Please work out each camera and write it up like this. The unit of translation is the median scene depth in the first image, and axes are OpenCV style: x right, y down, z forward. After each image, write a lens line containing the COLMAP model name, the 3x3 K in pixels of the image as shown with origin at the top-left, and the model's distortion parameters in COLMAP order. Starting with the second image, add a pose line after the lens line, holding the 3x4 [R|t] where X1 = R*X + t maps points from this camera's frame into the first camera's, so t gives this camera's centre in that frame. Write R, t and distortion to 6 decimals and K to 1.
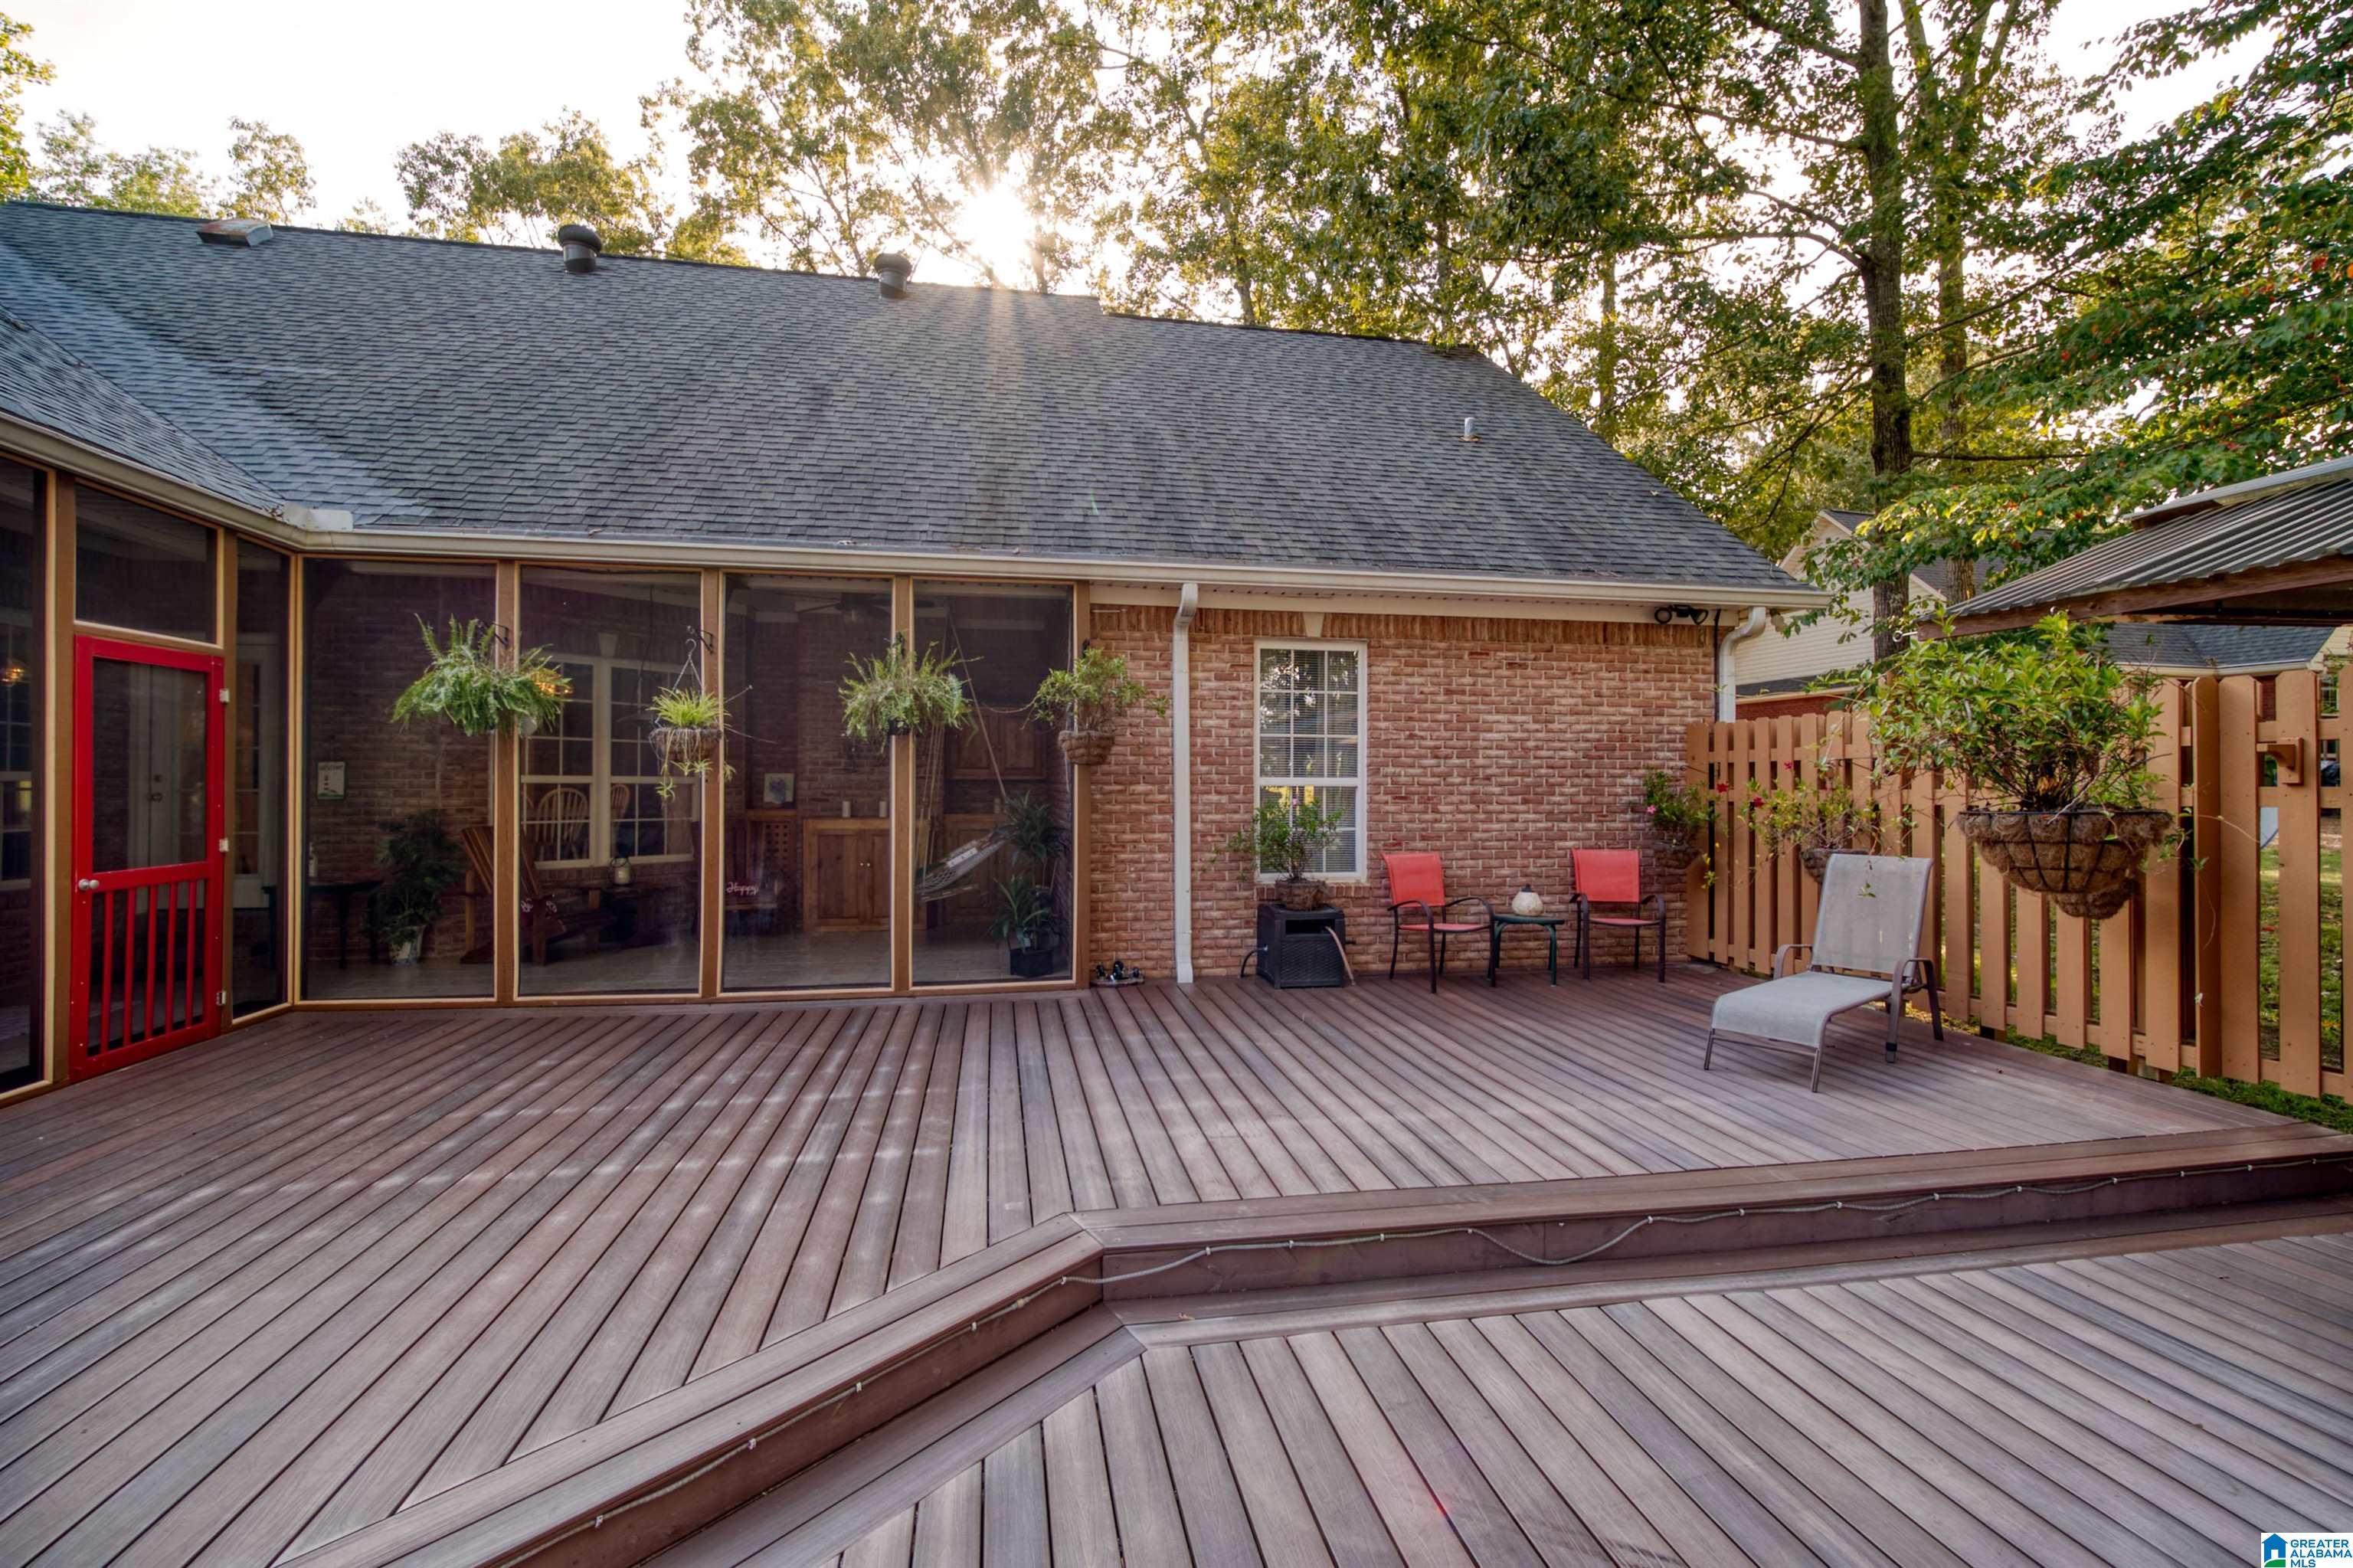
lens RADIAL K [[1000.4, 0, 1187.1], [0, 1000.4, 779.7], [0, 0, 1]] dist [-0.005935, 0.000070]
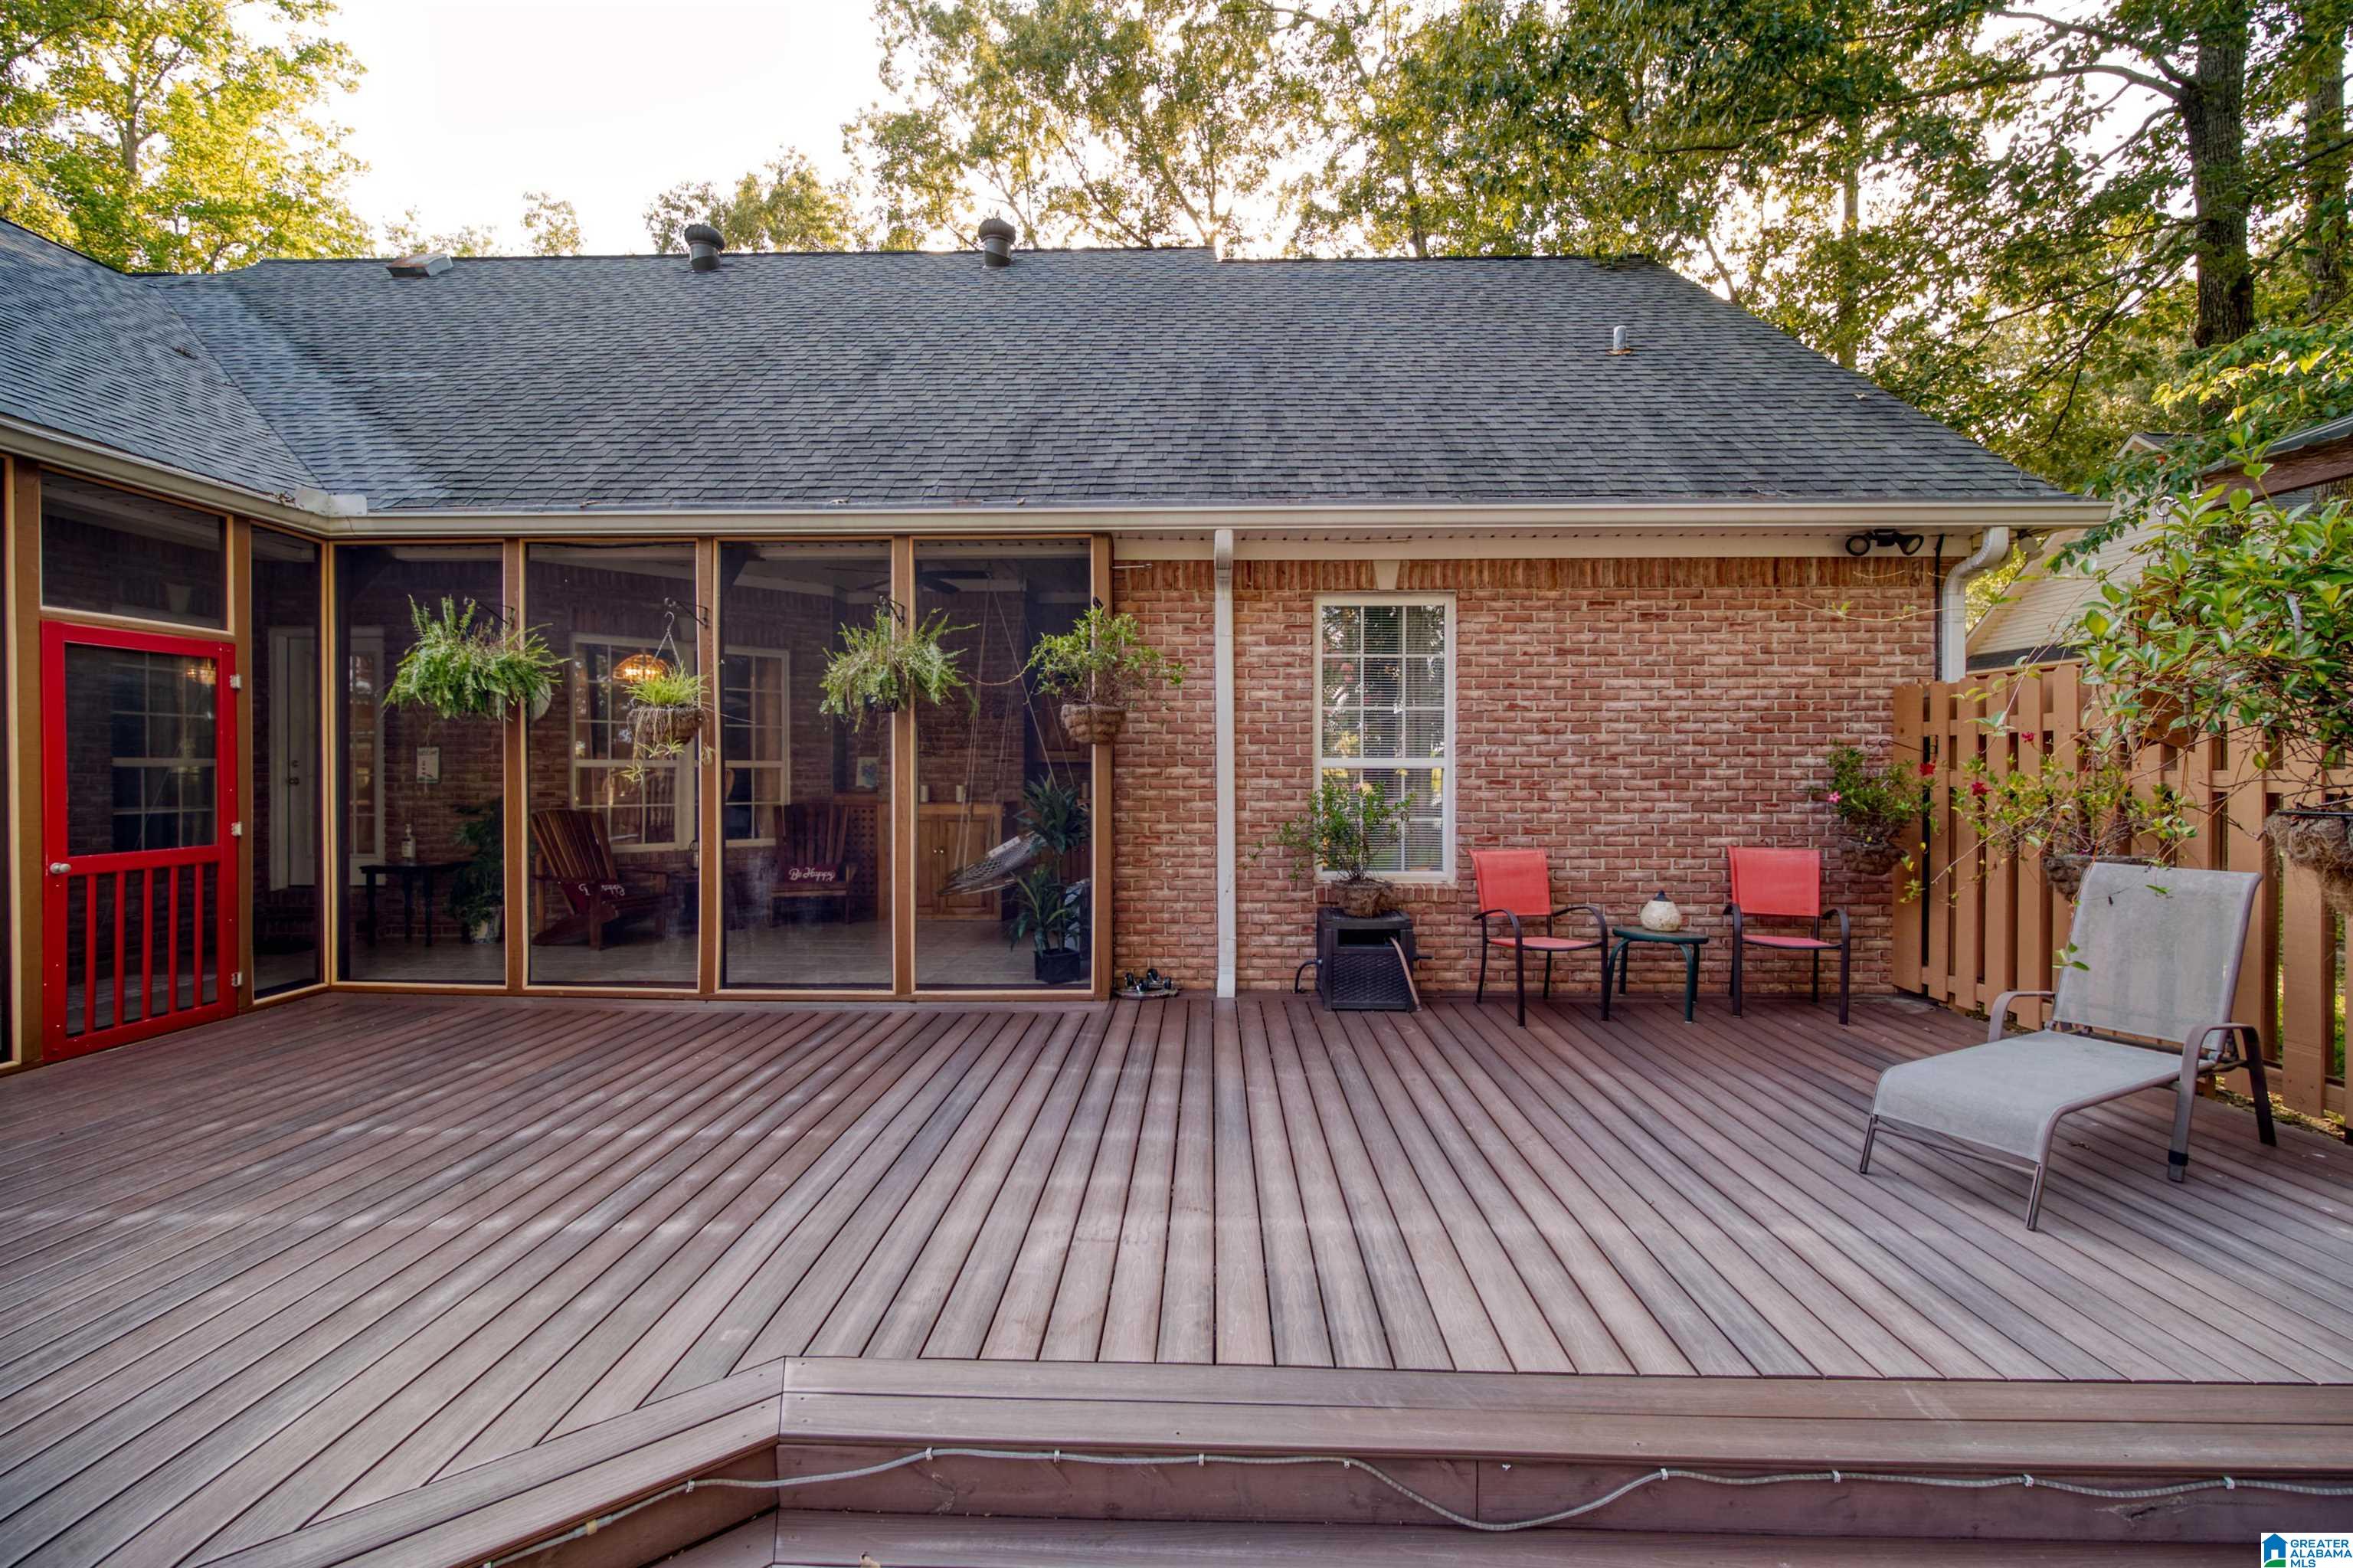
lens RADIAL K [[1000.4, 0, 1170.7], [0, 1000.4, 776.0], [0, 0, 1]] dist [-0.005935, 0.000070]
pose [[0.978840, -0.001197, -0.204625, 0.128010], [0.003887, 0.999911, 0.012742, 0.001892], [0.204592, -0.013268, 0.978757, 0.151713]]
